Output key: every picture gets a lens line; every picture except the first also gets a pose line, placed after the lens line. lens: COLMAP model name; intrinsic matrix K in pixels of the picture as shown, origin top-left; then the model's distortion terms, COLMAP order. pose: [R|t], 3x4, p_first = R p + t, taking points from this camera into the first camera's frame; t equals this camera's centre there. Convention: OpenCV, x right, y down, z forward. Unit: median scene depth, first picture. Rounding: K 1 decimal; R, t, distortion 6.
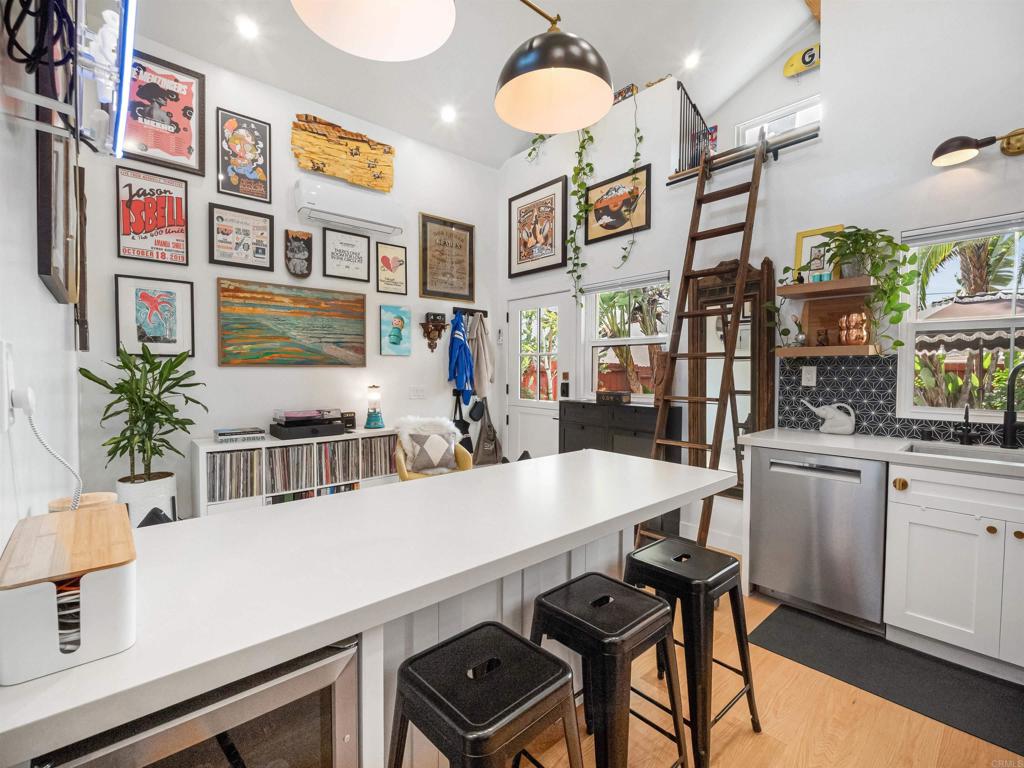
lens RADIAL K [[465.0, 0, 513.1], [0, 465.0, 385.7], [0, 0, 1]] dist [-0.003533, -0.003998]
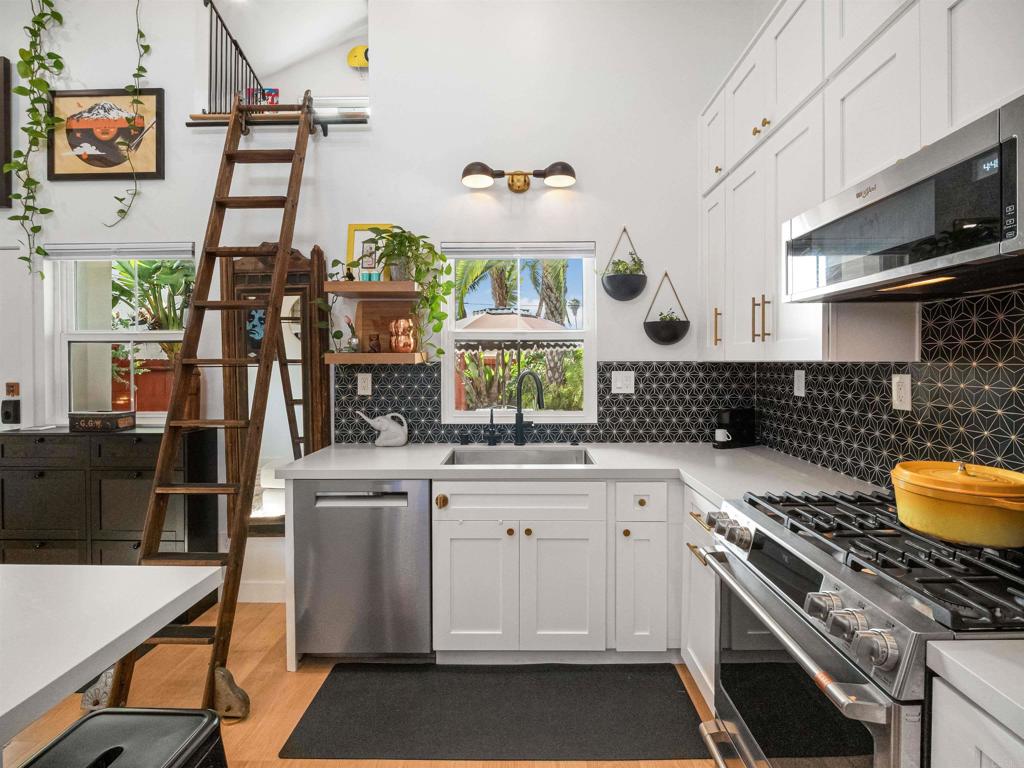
lens RADIAL K [[472.8, 0, 524.1], [0, 472.8, 367.2], [0, 0, 1]] dist [-0.003484, -0.000443]
pose [[0.672213, -0.011125, 0.740274, 0.148309], [0.028798, 0.999523, -0.011129, -0.031290], [-0.739798, 0.028800, 0.672213, 0.134037]]
